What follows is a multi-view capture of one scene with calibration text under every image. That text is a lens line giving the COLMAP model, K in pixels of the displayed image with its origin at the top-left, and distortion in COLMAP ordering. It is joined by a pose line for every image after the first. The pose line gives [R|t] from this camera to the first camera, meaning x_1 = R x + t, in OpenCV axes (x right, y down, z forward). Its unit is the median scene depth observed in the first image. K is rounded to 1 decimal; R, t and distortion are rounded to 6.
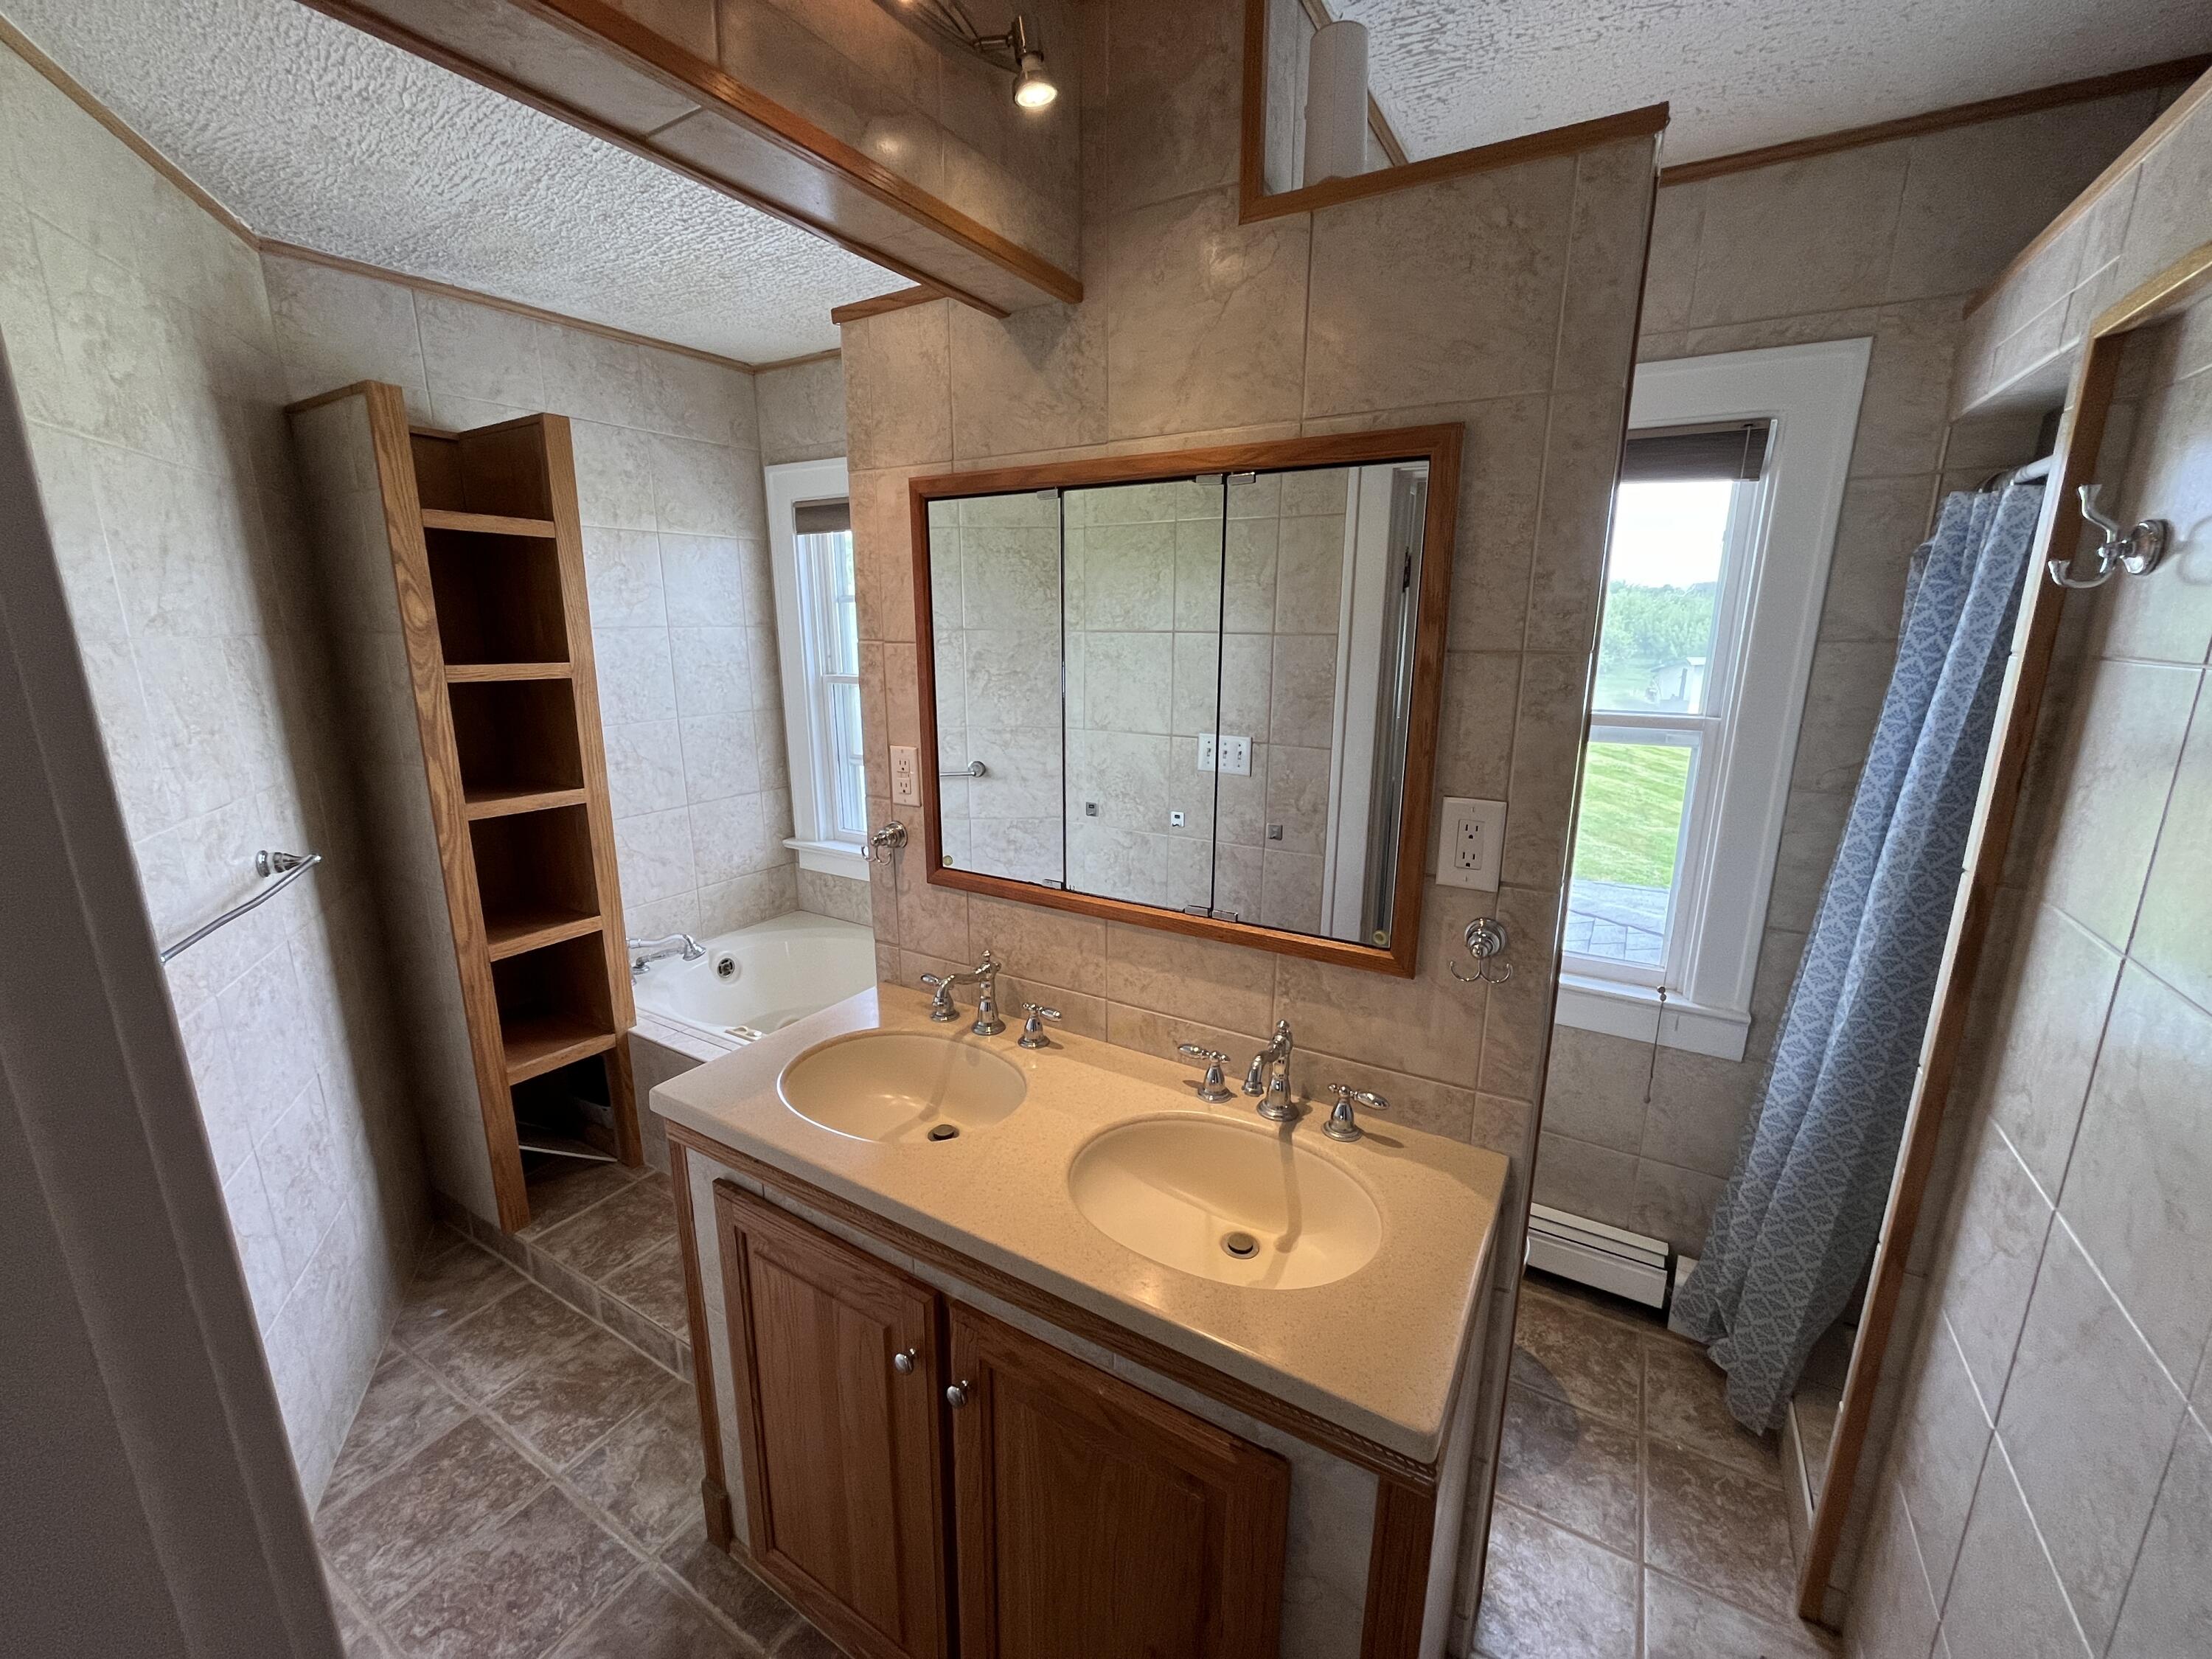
lens RADIAL K [[896.9, 0, 1101.9], [0, 896.9, 831.4], [0, 0, 1]] dist [-0.001500, 0.000130]
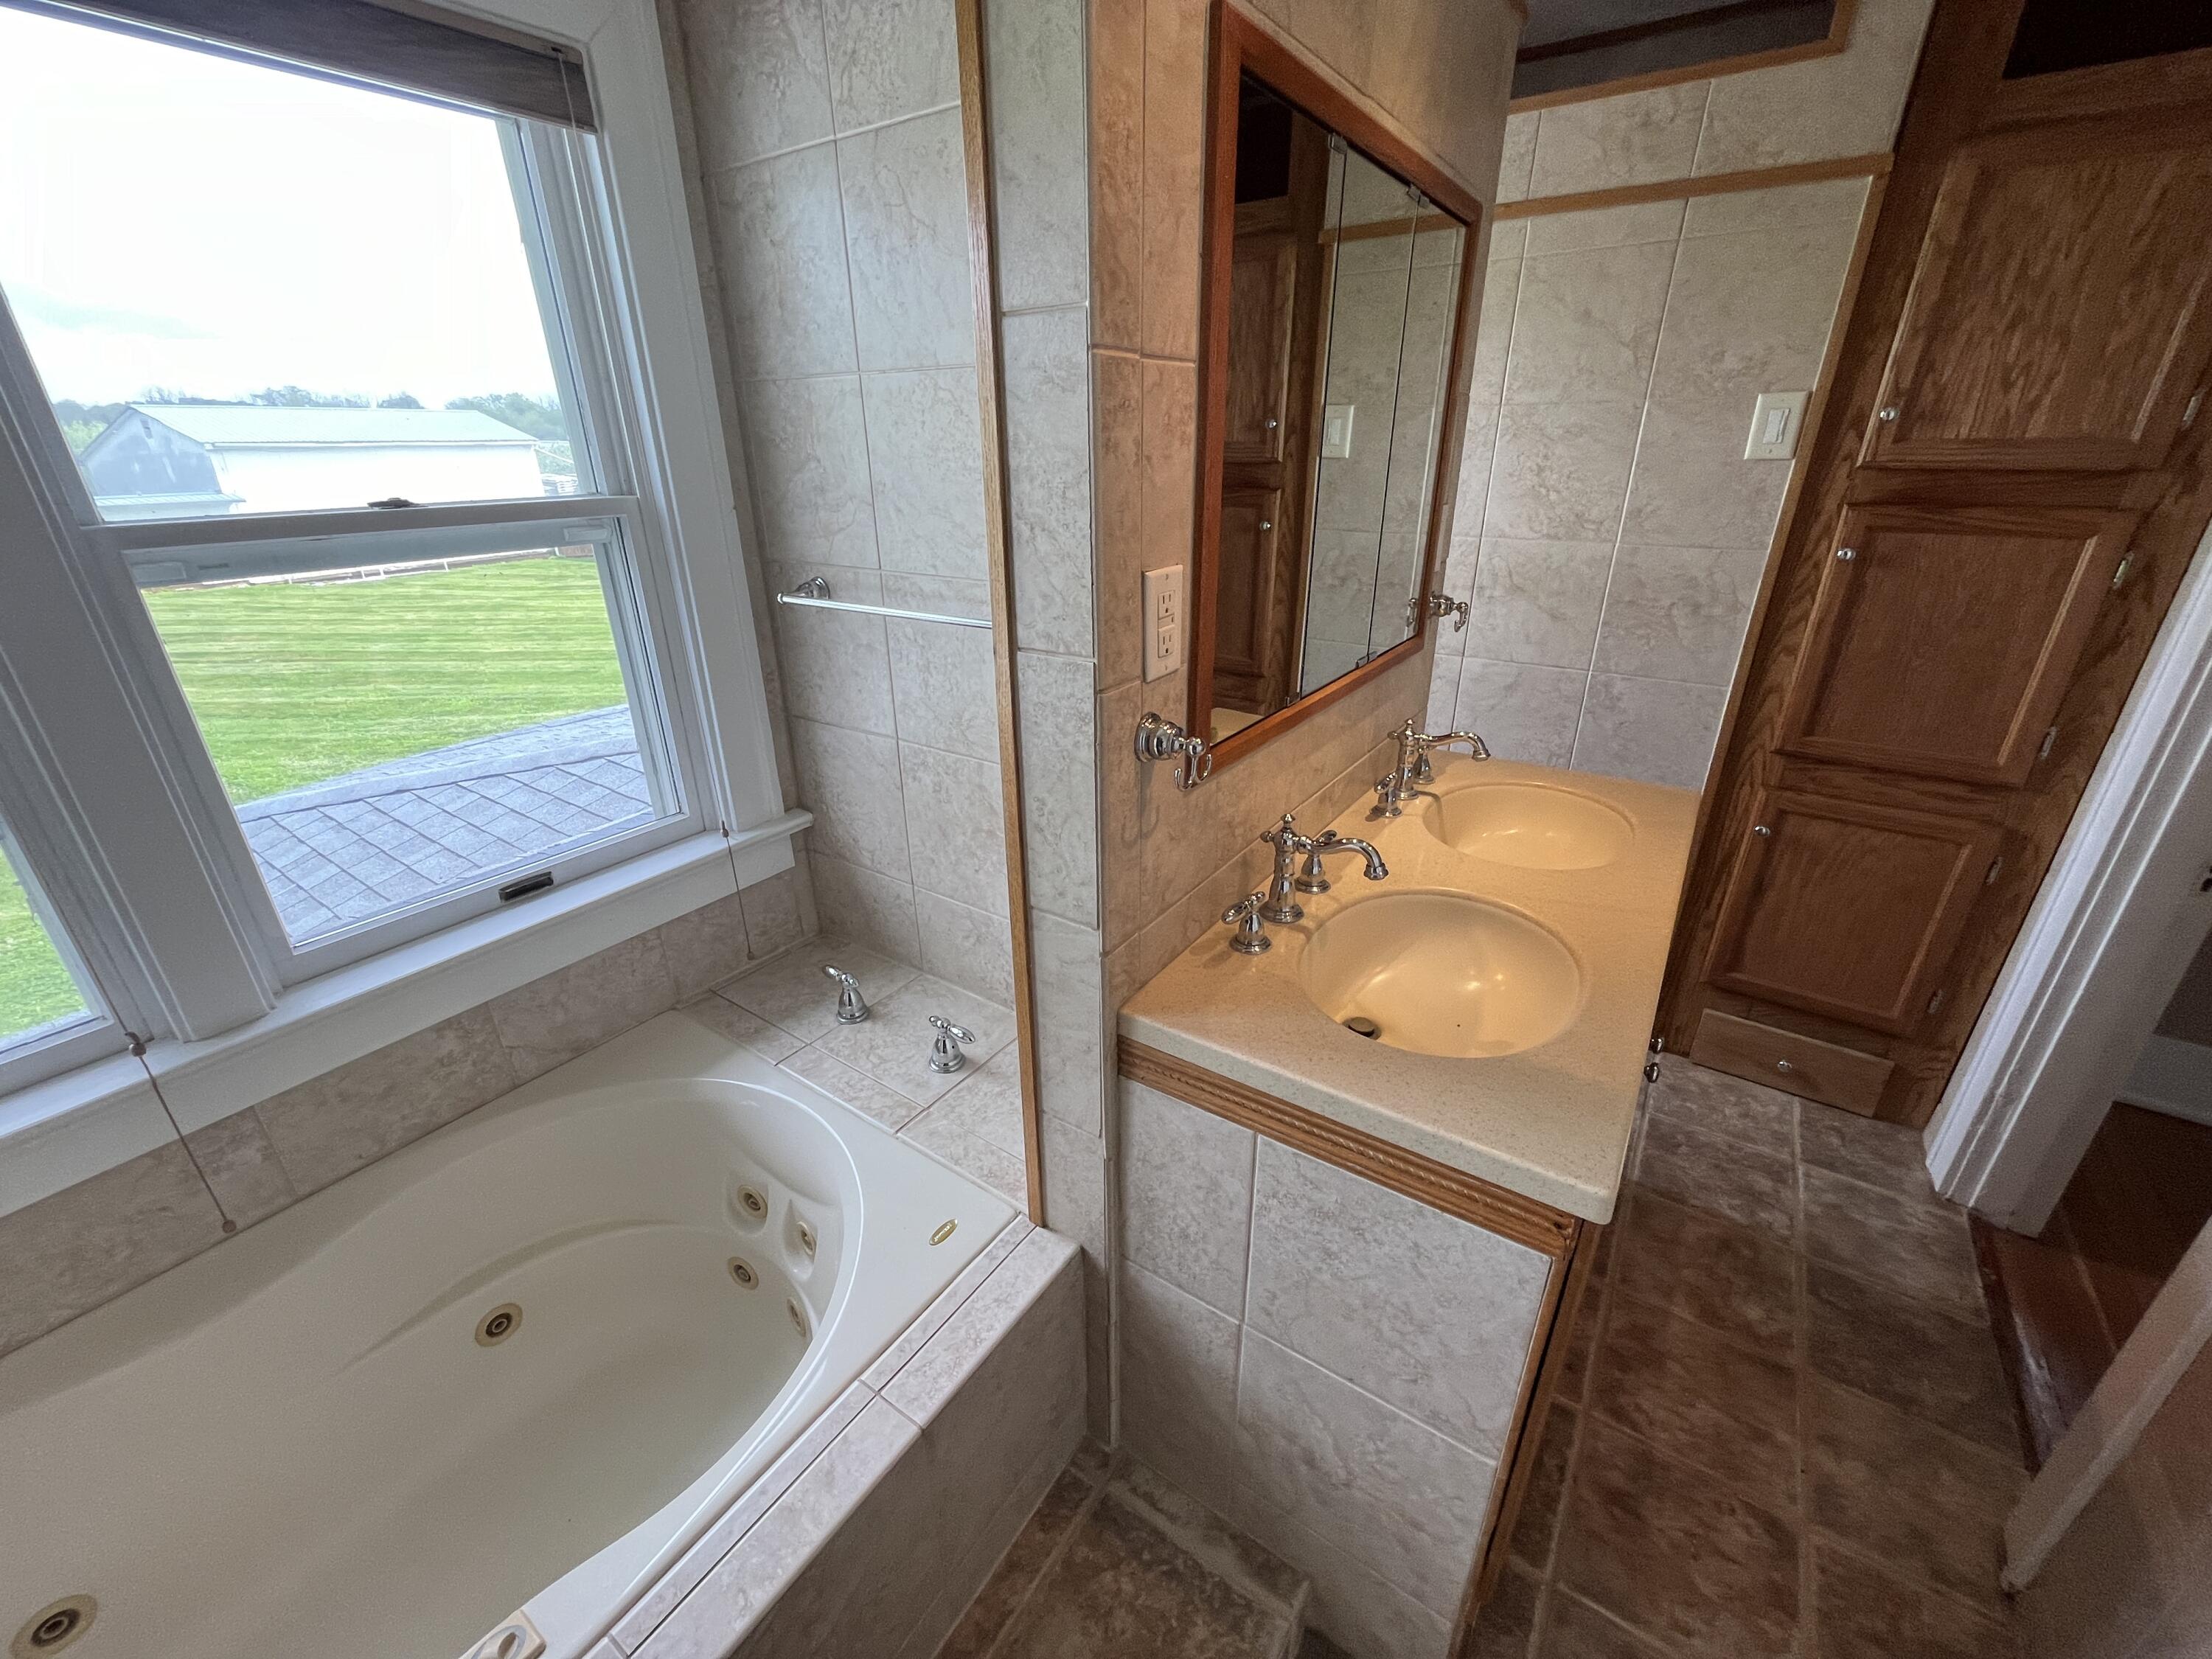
lens RADIAL K [[896.9, 0, 1106.2], [0, 896.9, 827.7], [0, 0, 1]] dist [-0.001500, 0.000130]
pose [[0.065602, -0.398156, 0.914969, -0.773913], [0.232471, 0.897811, 0.374022, -0.162736], [-0.970388, 0.188167, 0.151458, 0.966627]]
